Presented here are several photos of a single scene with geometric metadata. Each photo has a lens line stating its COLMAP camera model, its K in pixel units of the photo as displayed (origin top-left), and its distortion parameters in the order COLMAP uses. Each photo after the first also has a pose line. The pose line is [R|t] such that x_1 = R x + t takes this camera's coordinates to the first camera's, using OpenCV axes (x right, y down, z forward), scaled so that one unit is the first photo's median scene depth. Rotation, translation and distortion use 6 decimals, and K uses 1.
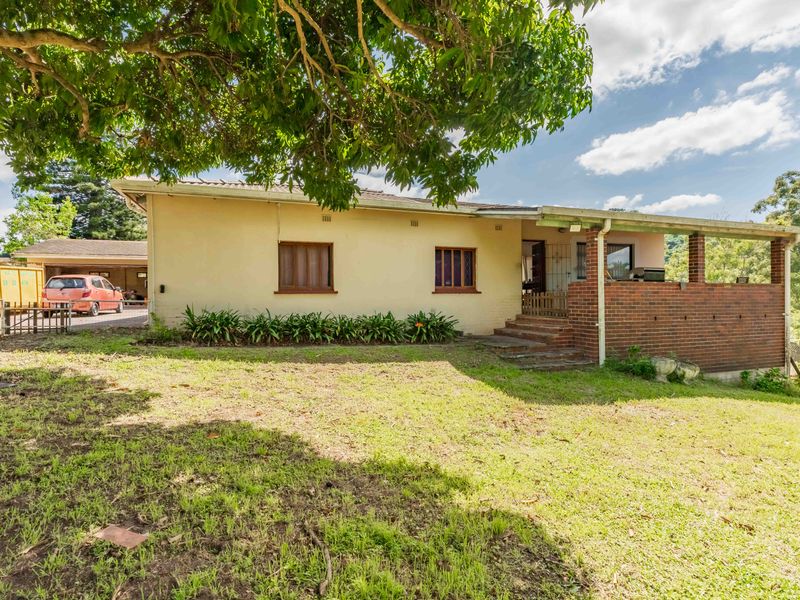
lens RADIAL K [[415.8, 0, 400.0], [0, 415.8, 300.0], [0, 0, 1]] dist [0.002245, 0.000318]
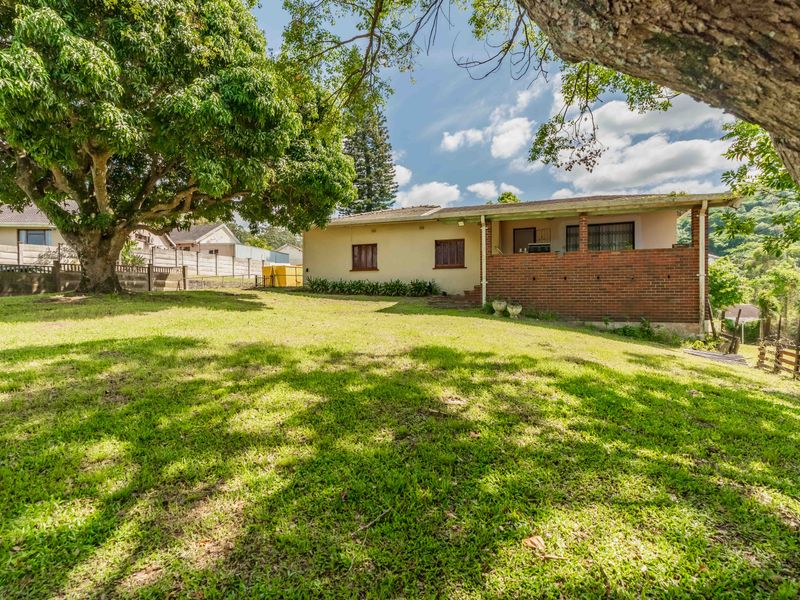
lens RADIAL K [[415.8, 0, 400.0], [0, 415.8, 300.0], [0, 0, 1]] dist [0.002245, 0.000318]
pose [[0.776828, 0.006763, -0.629677, 1.100028], [-0.004212, 0.999976, 0.005544, 0.106253], [0.629699, -0.001654, 0.776837, -0.387321]]
